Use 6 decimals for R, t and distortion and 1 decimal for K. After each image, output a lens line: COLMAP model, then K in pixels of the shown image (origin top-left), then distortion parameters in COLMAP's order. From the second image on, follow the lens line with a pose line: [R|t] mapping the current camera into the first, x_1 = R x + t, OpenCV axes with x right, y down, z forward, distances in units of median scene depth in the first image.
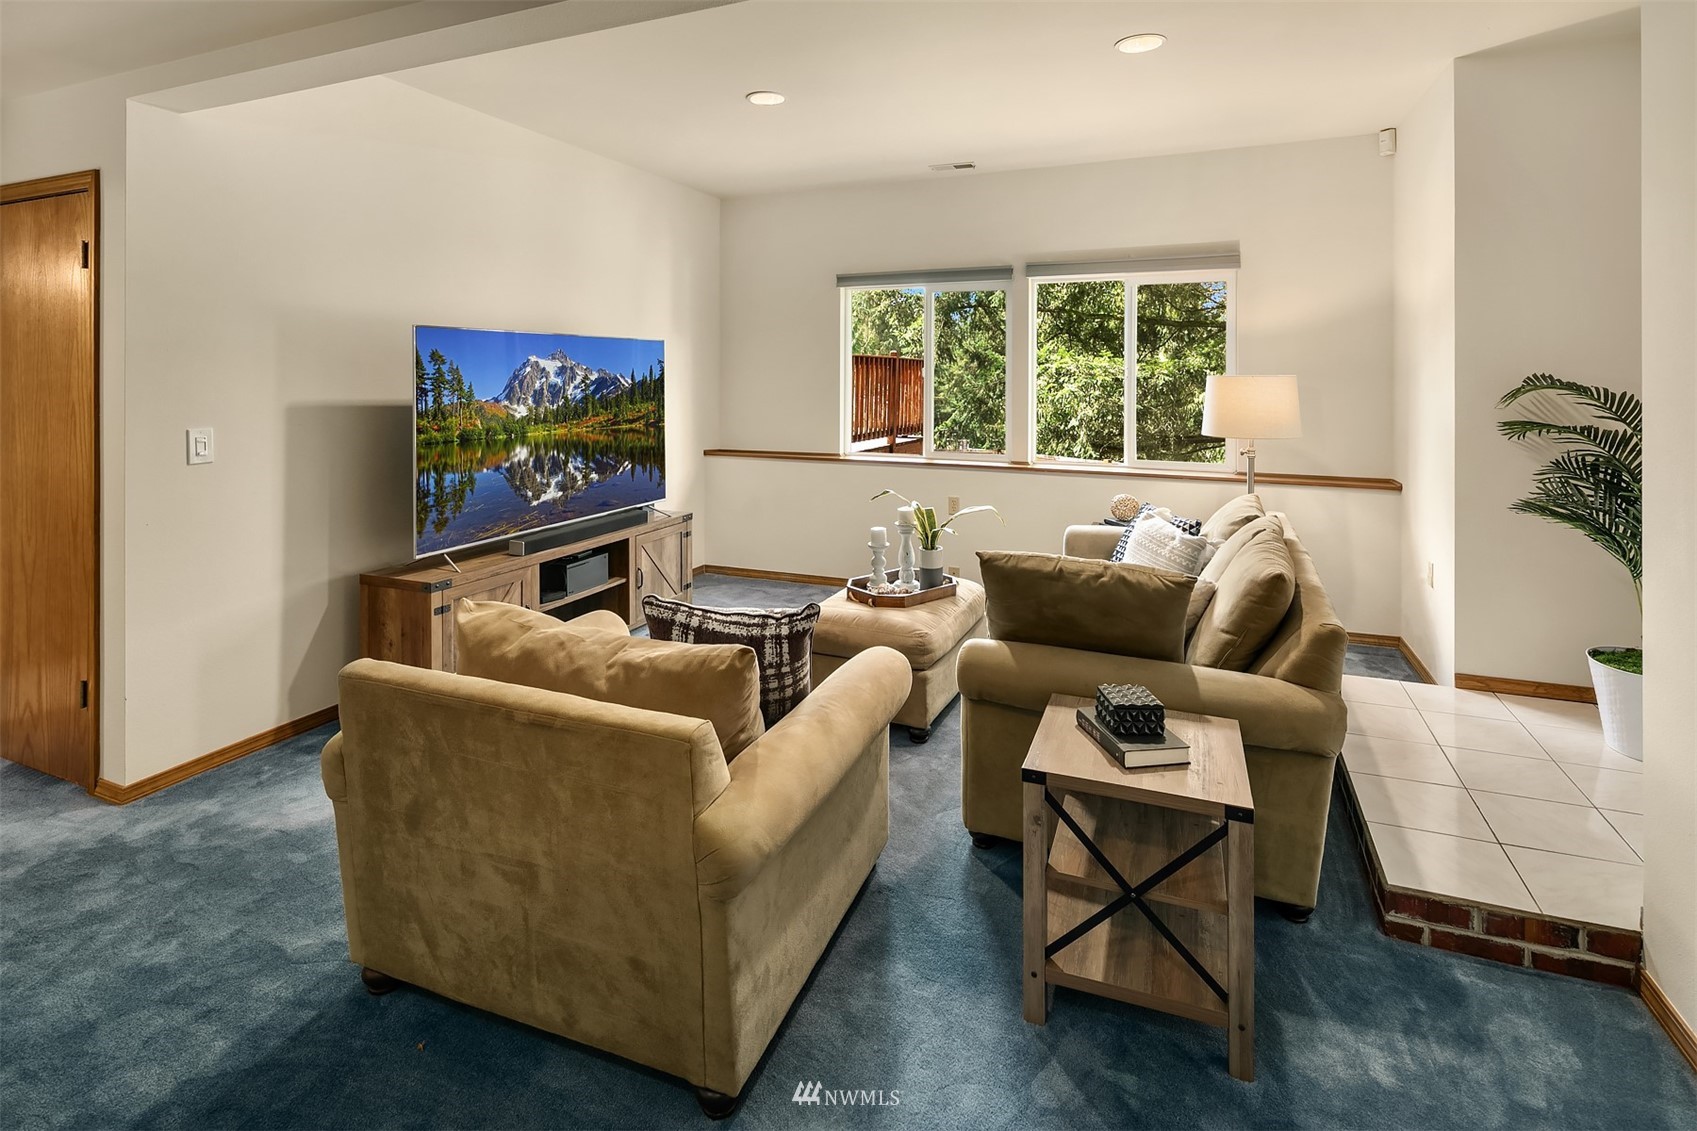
lens RADIAL K [[848.0, 0, 847.3], [0, 848.0, 364.1], [0, 0, 1]] dist [0.001705, 0.000056]
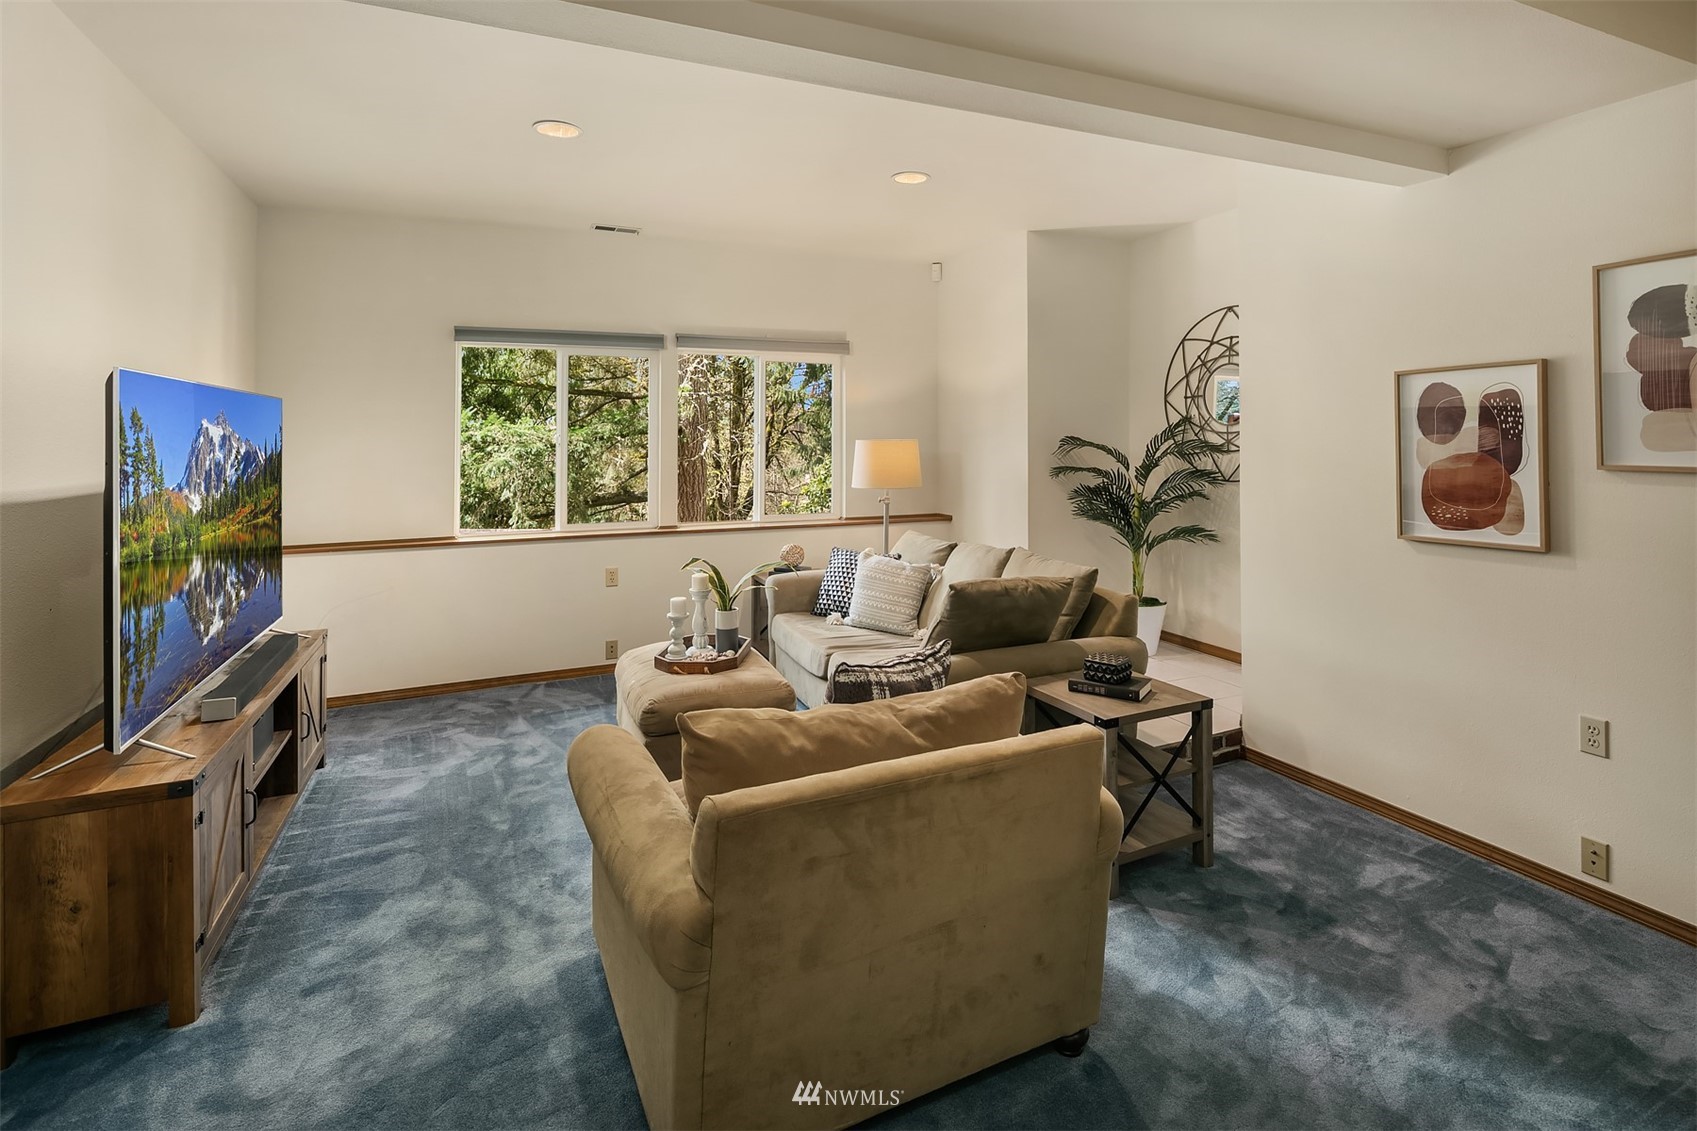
lens RADIAL K [[841.9, 0, 884.3], [0, 841.9, 412.1], [0, 0, 1]] dist [-0.001298, -0.000025]
pose [[0.664762, 0.015513, 0.746894, -0.490263], [0.001100, 0.999763, -0.021744, -0.000531], [-0.747054, 0.015276, 0.664587, 0.155761]]
